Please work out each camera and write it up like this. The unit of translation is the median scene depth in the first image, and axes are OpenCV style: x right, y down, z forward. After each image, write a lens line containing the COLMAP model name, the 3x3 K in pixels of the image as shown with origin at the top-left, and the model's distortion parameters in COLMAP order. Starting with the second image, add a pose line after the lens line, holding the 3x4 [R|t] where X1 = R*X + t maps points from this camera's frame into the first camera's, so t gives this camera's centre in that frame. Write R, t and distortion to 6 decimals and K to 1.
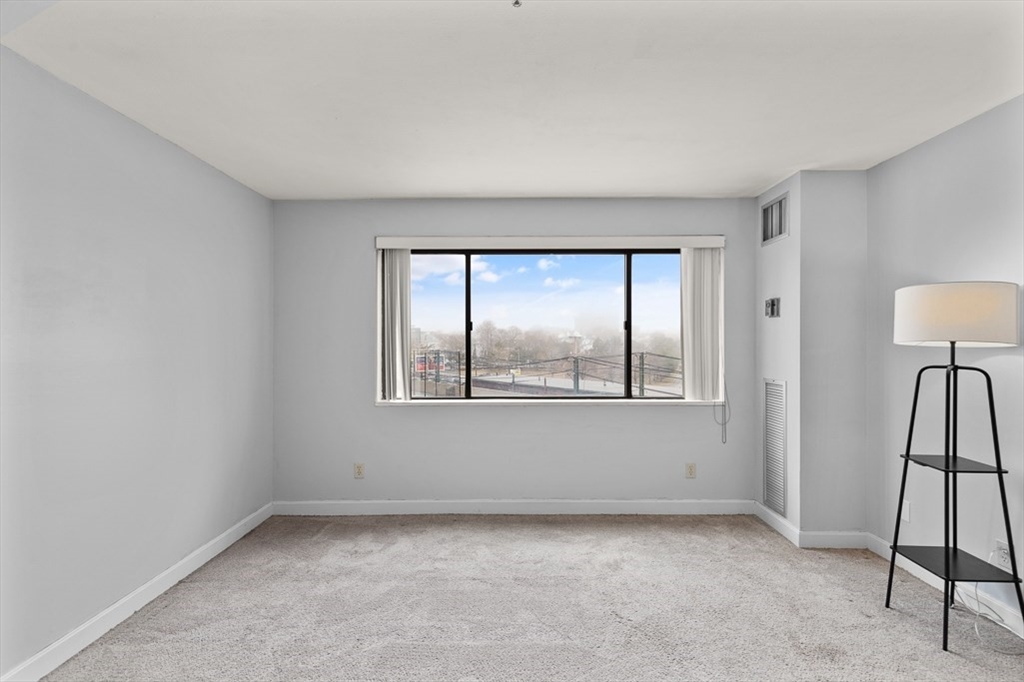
lens RADIAL K [[475.7, 0, 512.0], [0, 475.7, 341.0], [0, 0, 1]] dist [0.001191, -0.000898]
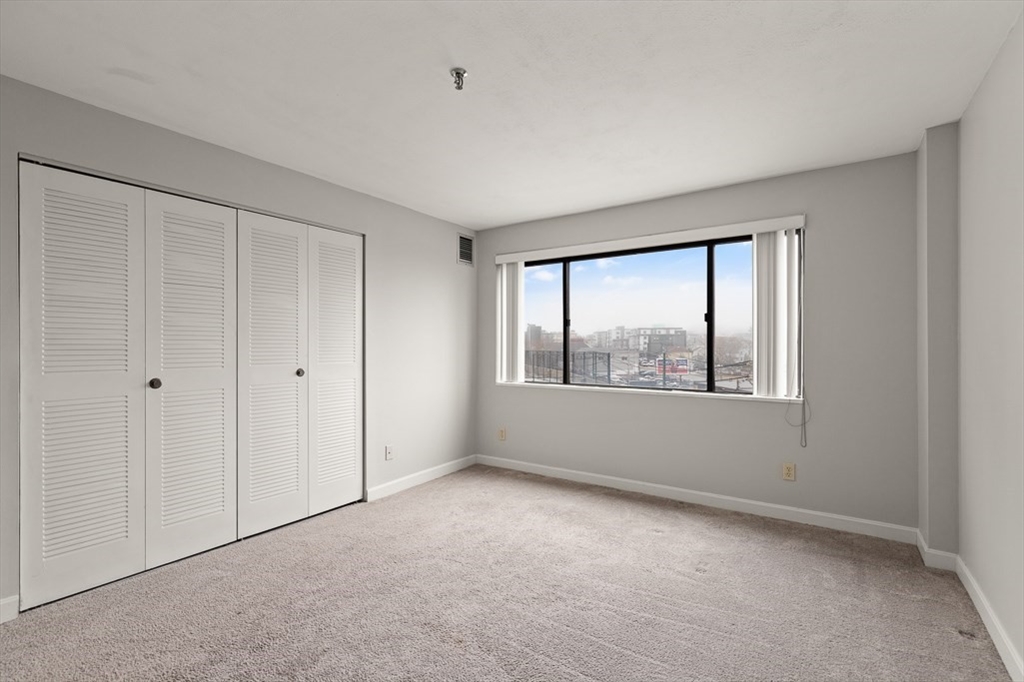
lens RADIAL K [[463.1, 0, 512.0], [0, 463.1, 341.0], [0, 0, 1]] dist [0.001673, -0.000043]
pose [[0.828189, -0.003991, -0.560434, 0.475663], [0.011471, 0.999886, 0.009832, 0.001291], [0.560331, -0.014571, 0.828141, -0.028293]]
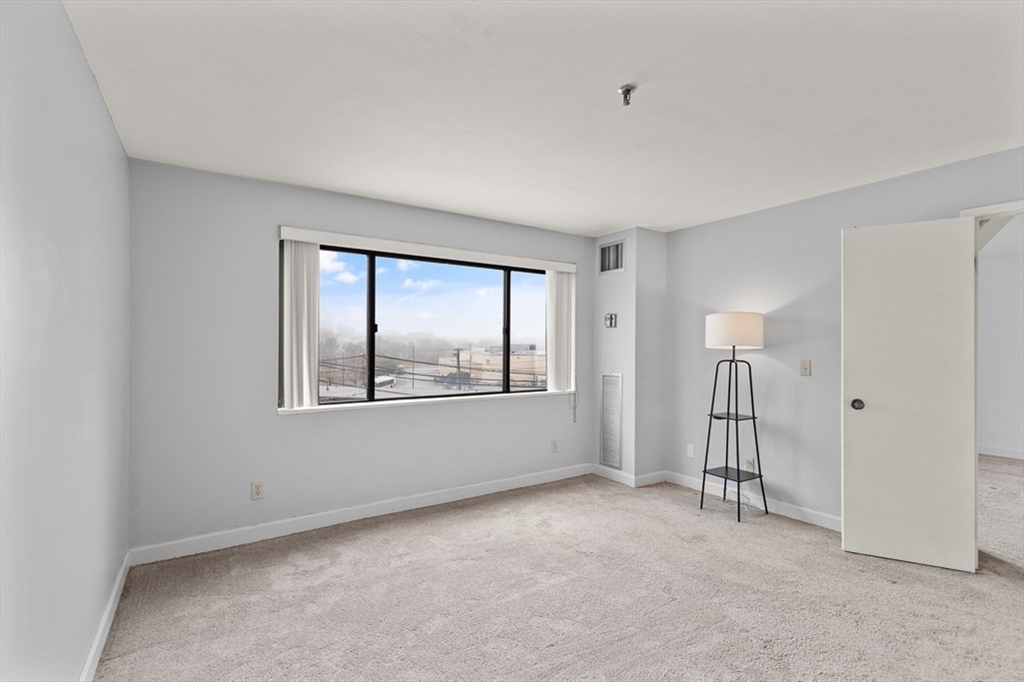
lens RADIAL K [[482.4, 0, 512.0], [0, 482.4, 341.0], [0, 0, 1]] dist [0.002099, -0.000206]
pose [[0.824187, 0.009772, 0.566234, -0.455239], [-0.007563, 0.999952, -0.006249, 0.000373], [-0.566268, 0.000867, 0.824221, 0.003824]]
